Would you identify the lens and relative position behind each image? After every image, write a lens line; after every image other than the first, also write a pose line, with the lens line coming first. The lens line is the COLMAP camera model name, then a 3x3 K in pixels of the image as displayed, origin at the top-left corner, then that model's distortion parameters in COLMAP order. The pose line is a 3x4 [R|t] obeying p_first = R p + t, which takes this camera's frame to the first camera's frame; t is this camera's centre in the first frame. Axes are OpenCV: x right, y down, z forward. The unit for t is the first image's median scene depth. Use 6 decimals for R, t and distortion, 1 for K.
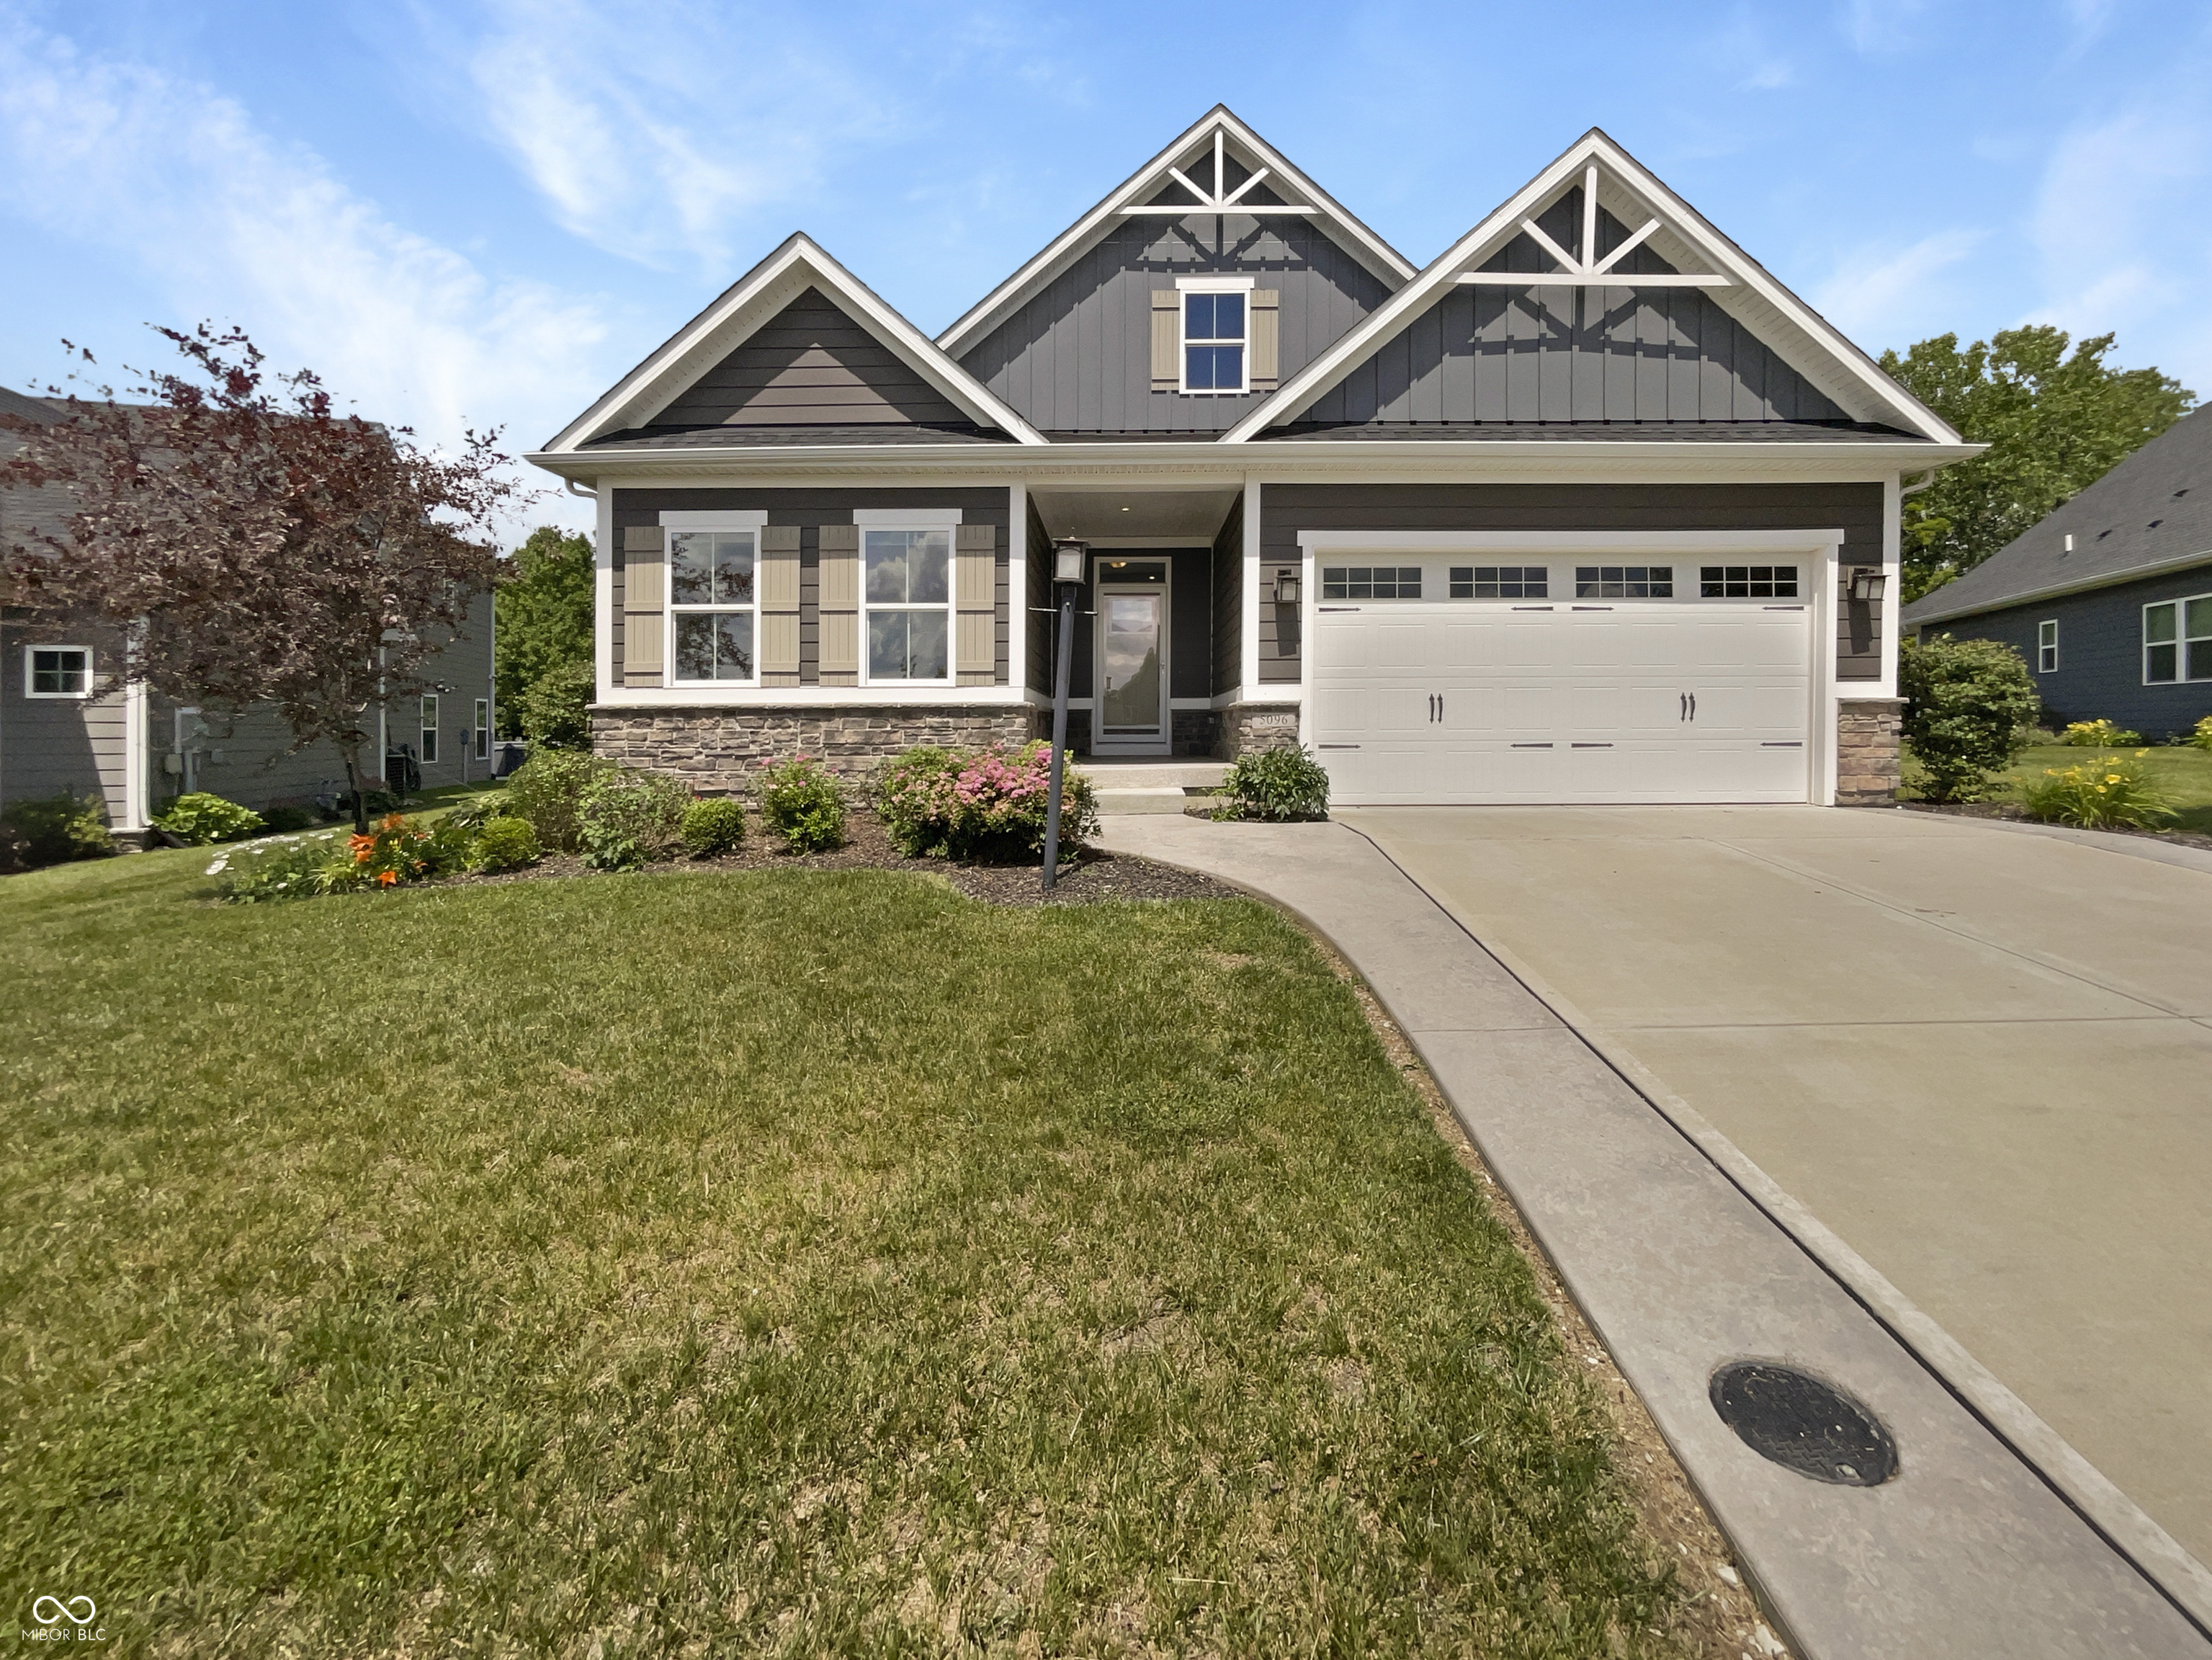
lens RADIAL K [[885.9, 0, 1113.0], [0, 885.9, 681.7], [0, 0, 1]] dist [-0.000640, 0.000141]
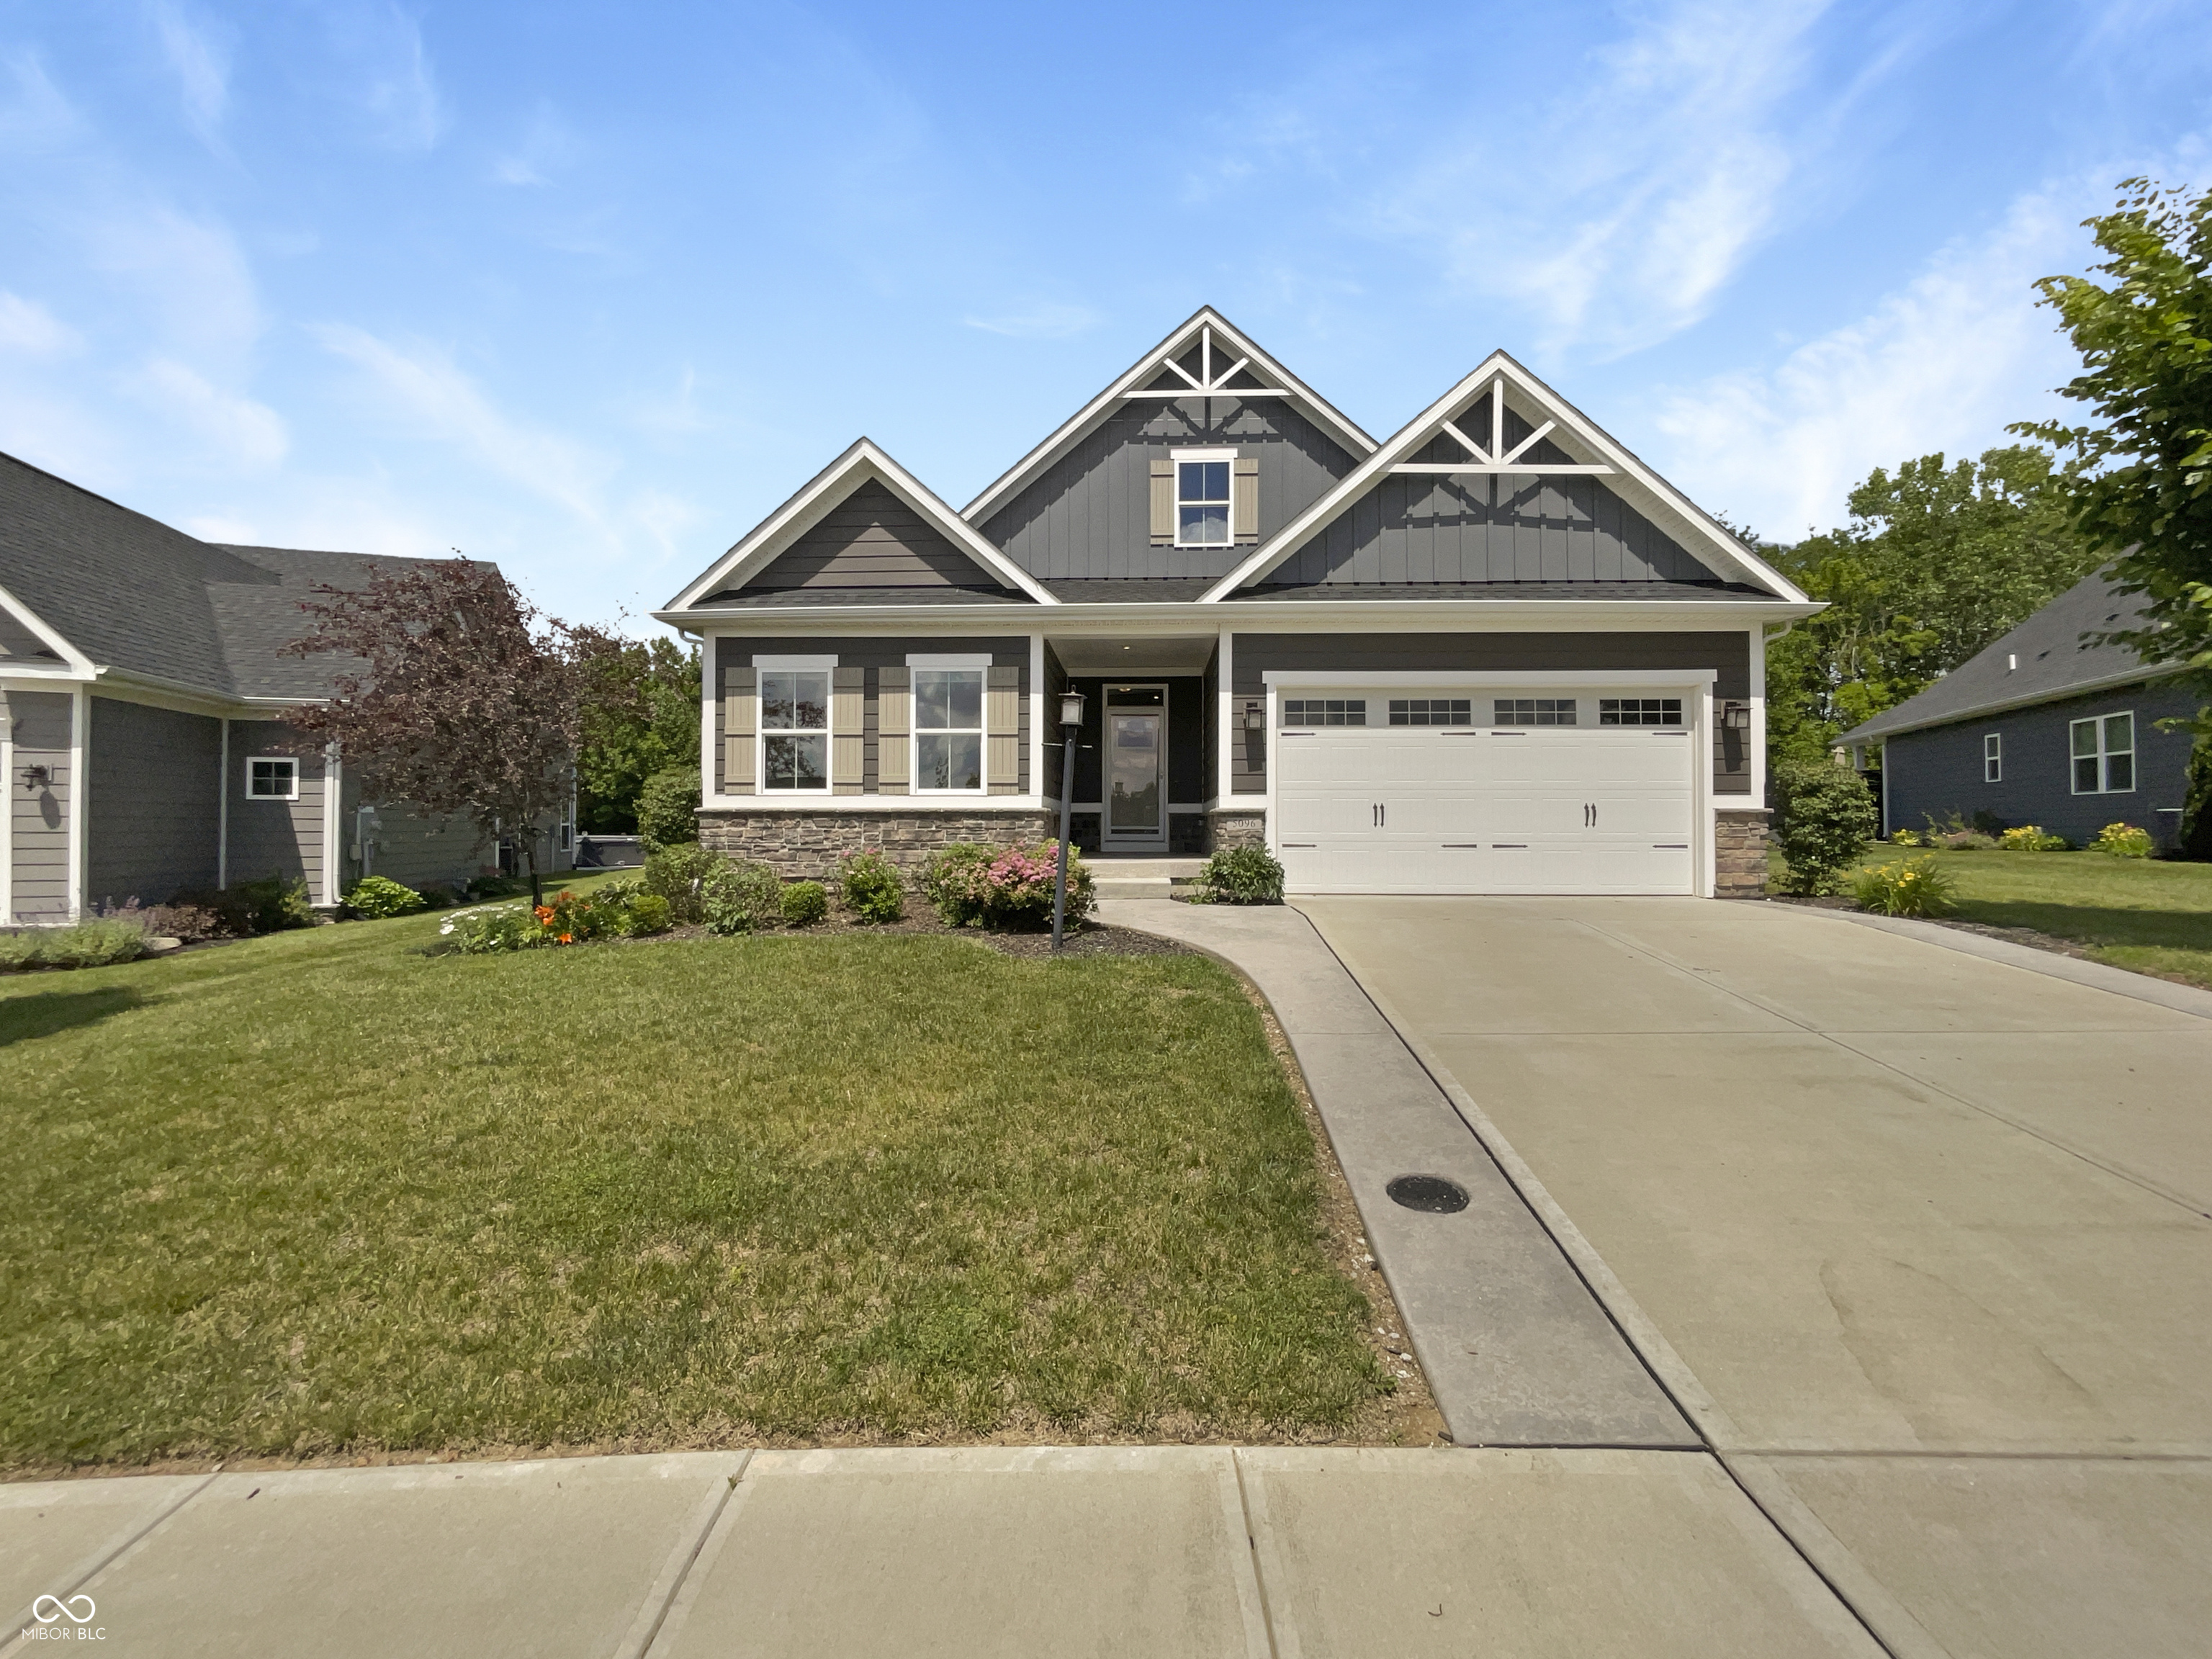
lens RADIAL K [[889.3, 0, 1106.0], [0, 889.3, 829.5], [0, 0, 1]] dist [0.002351, 0.000053]
pose [[0.999221, 0.006588, -0.038923, 0.040559], [-0.004364, 0.998368, 0.056947, -0.019769], [0.039234, -0.056733, 0.997618, -0.258985]]
